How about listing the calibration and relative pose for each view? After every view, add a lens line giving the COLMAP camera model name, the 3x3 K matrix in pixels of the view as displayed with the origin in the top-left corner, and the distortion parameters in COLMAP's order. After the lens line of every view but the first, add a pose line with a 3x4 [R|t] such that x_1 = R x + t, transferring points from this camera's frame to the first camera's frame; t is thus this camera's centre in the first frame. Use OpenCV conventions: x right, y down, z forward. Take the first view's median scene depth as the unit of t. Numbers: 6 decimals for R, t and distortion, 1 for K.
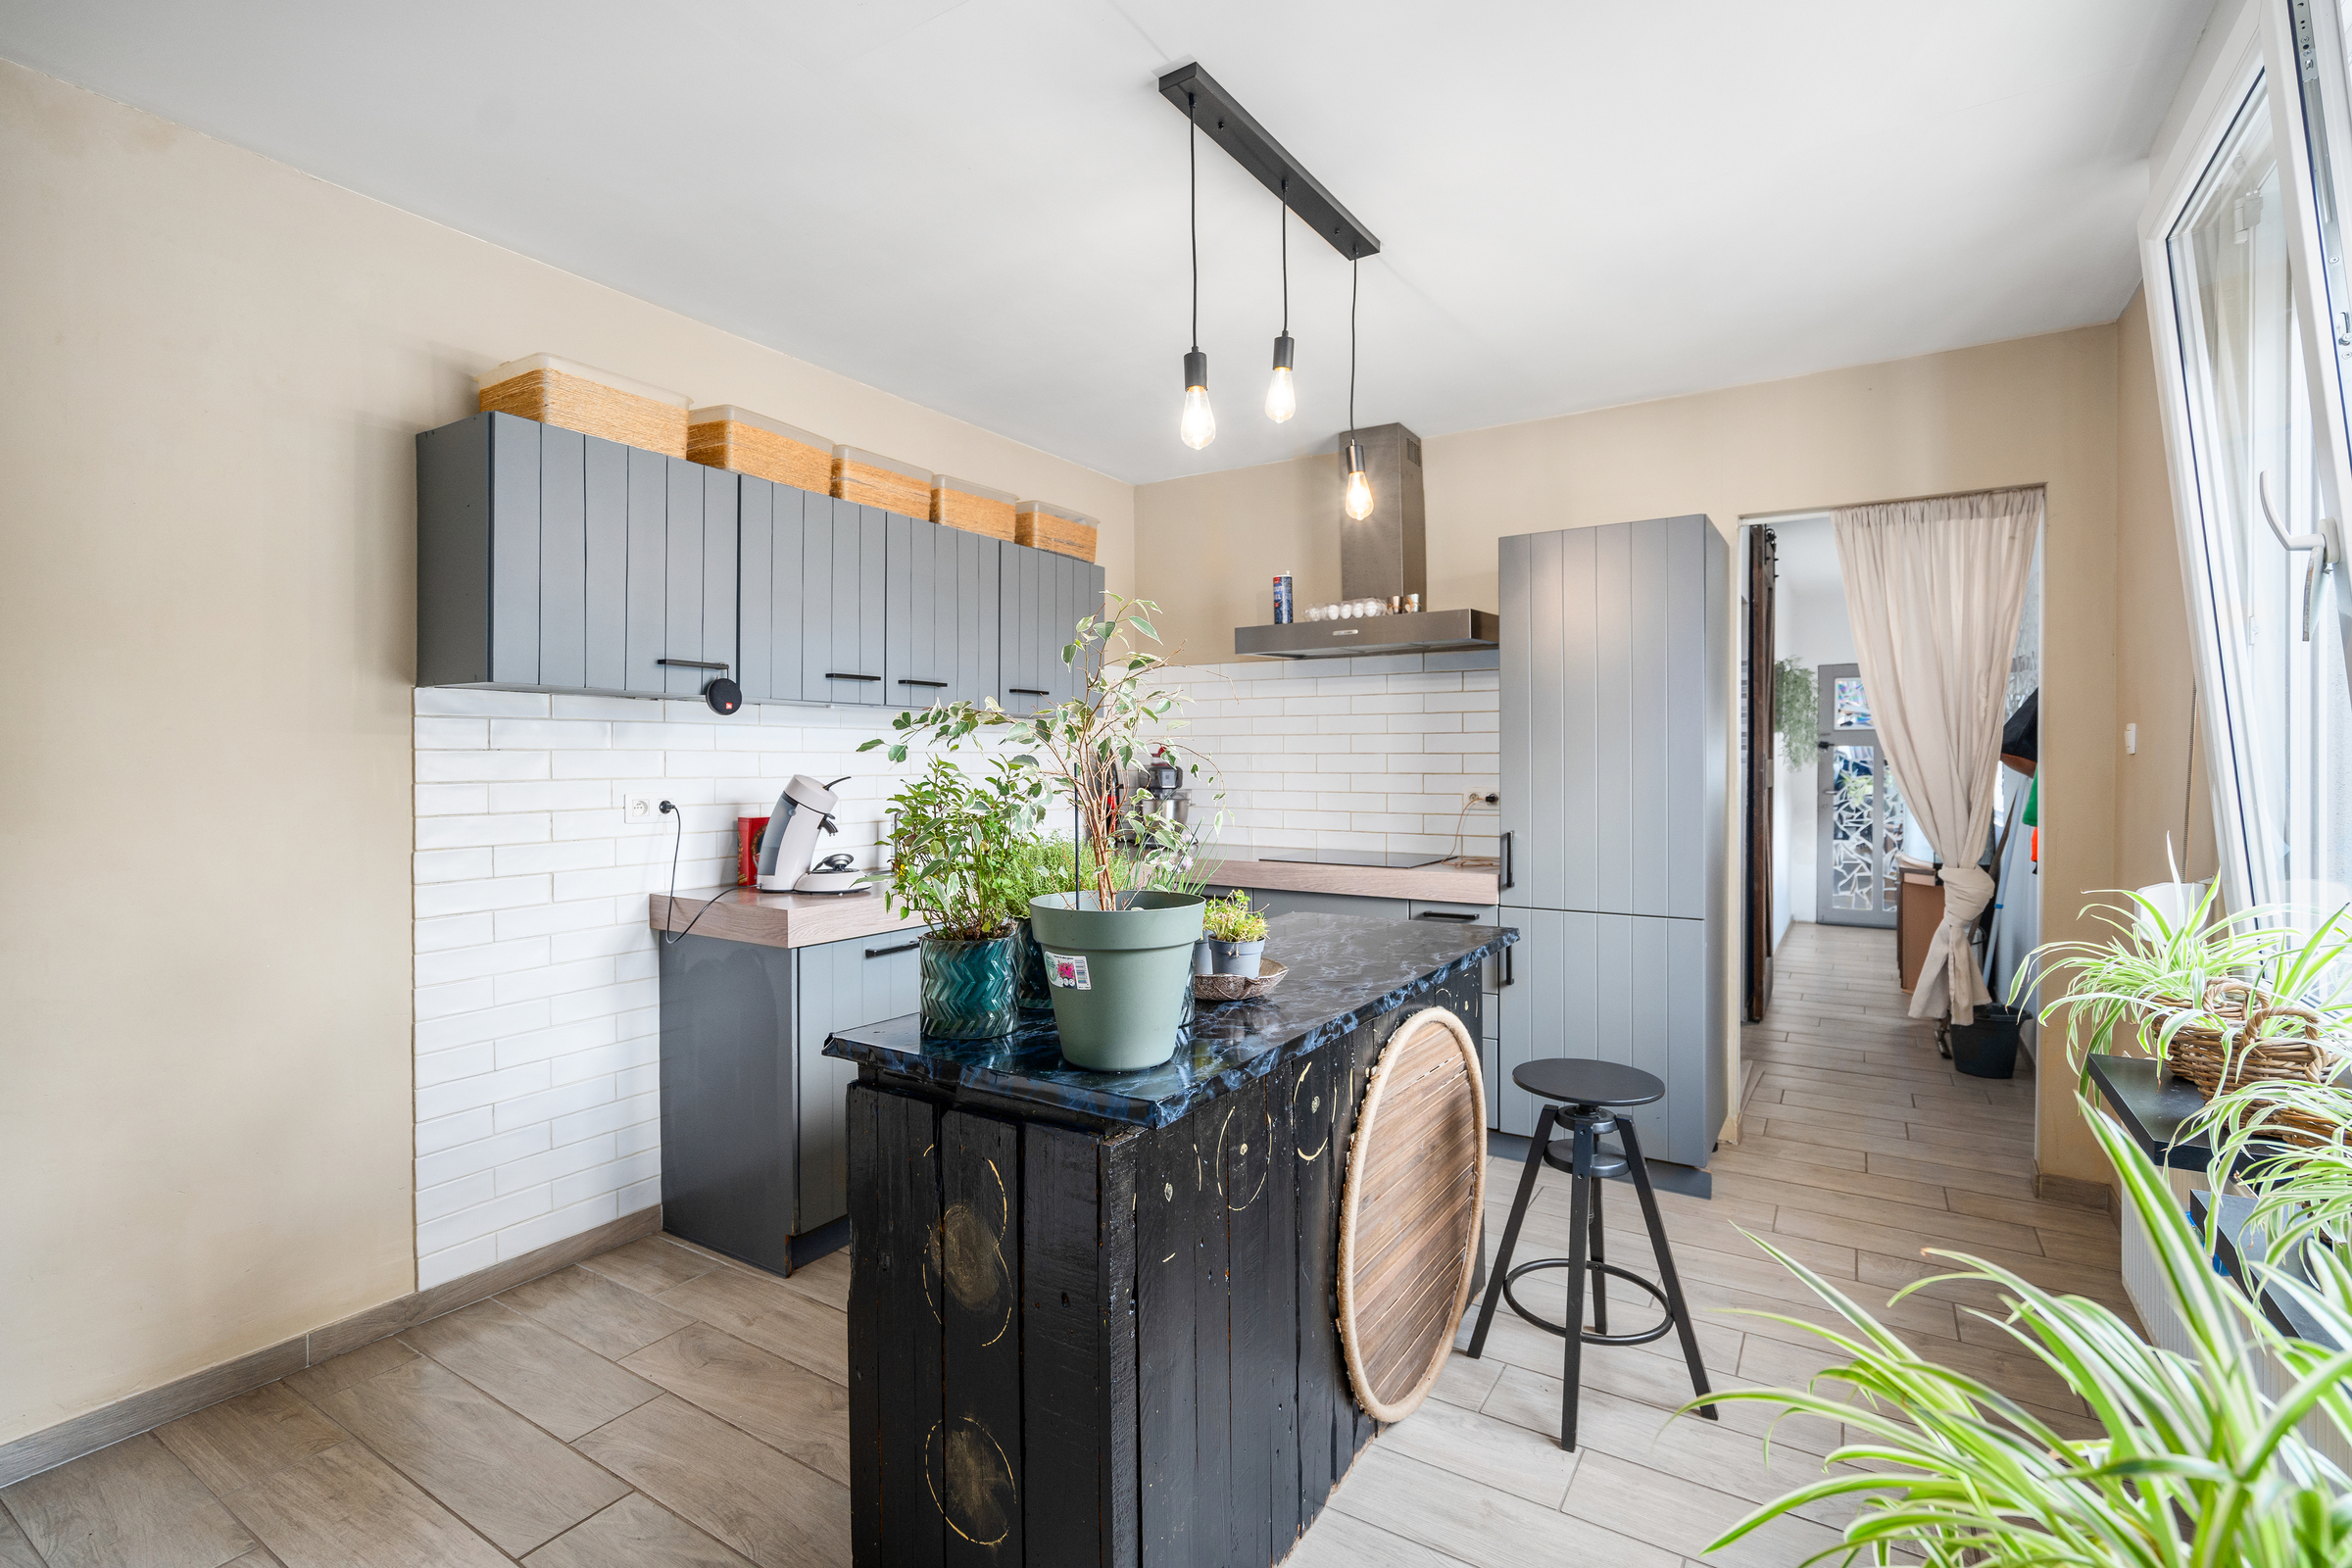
lens RADIAL K [[1086.1, 0, 1188.3], [0, 1086.1, 767.6], [0, 0, 1]] dist [-0.008808, 0.000318]
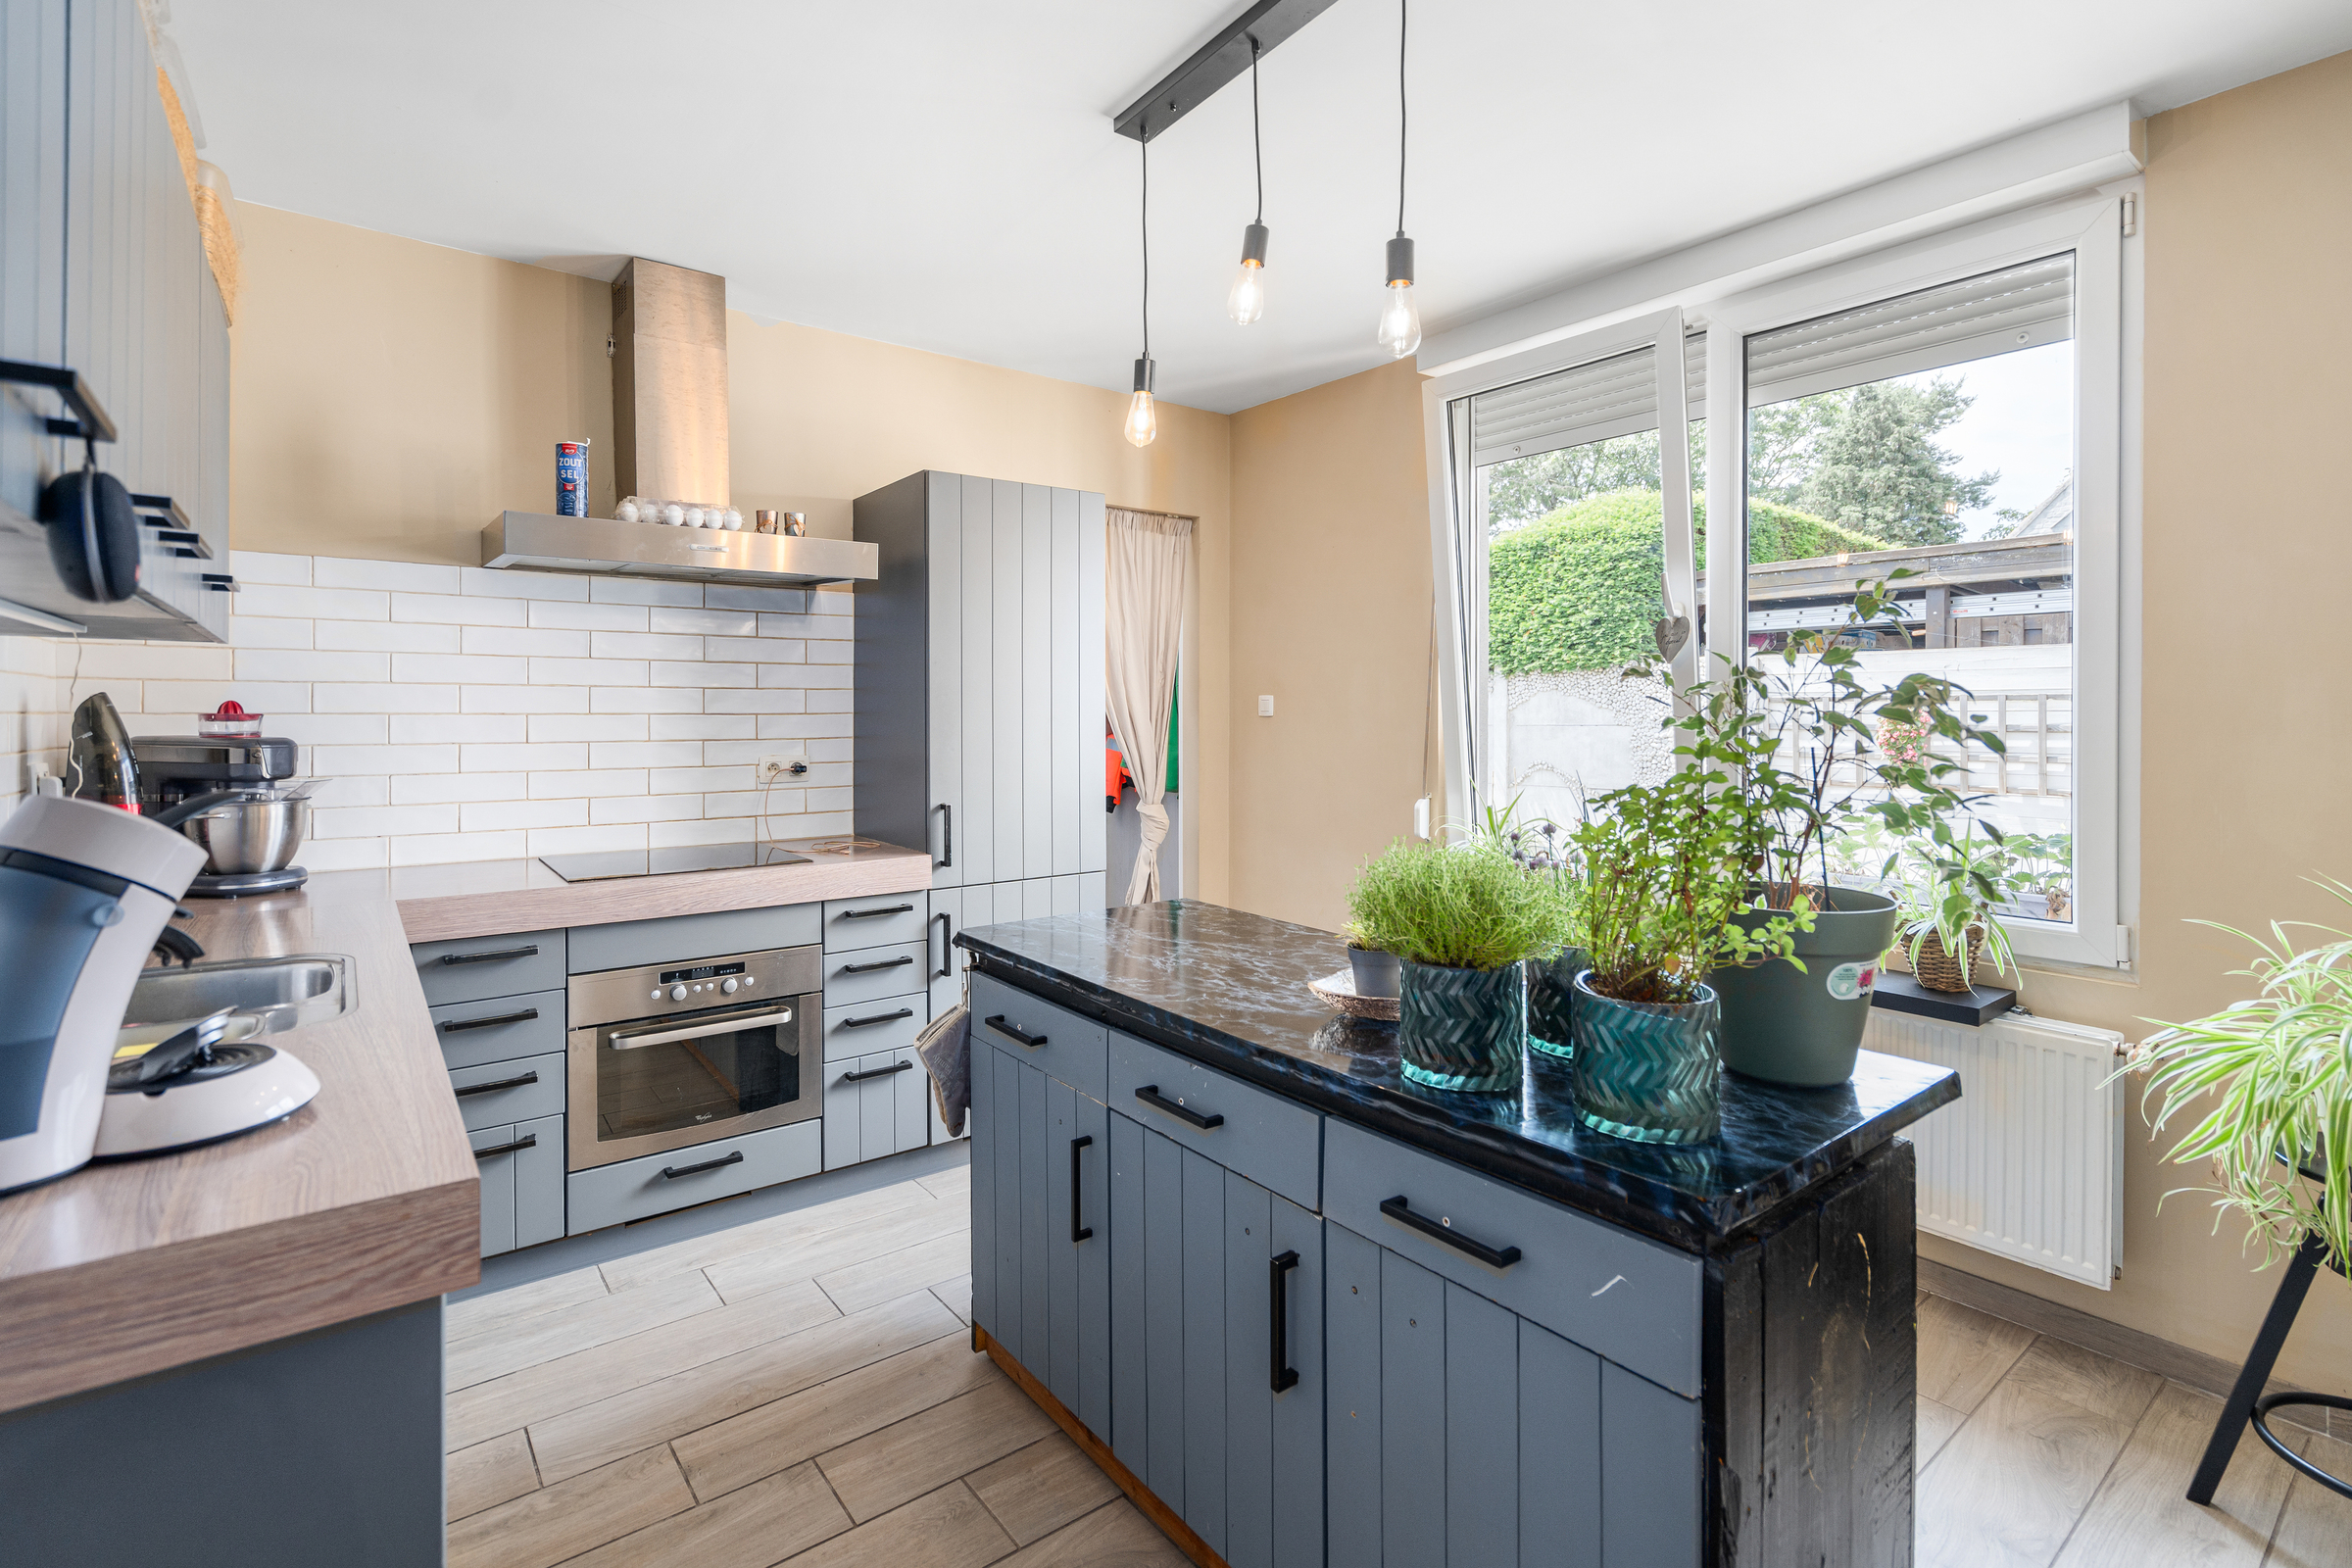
lens RADIAL K [[1086.1, 0, 1208.2], [0, 1086.1, 716.5], [0, 0, 1]] dist [-0.008808, 0.000318]
pose [[0.336506, -0.002969, 0.941677, -0.397510], [0.008852, 0.999961, -0.000011, -0.008669], [-0.941640, 0.008339, 0.336519, 0.419729]]
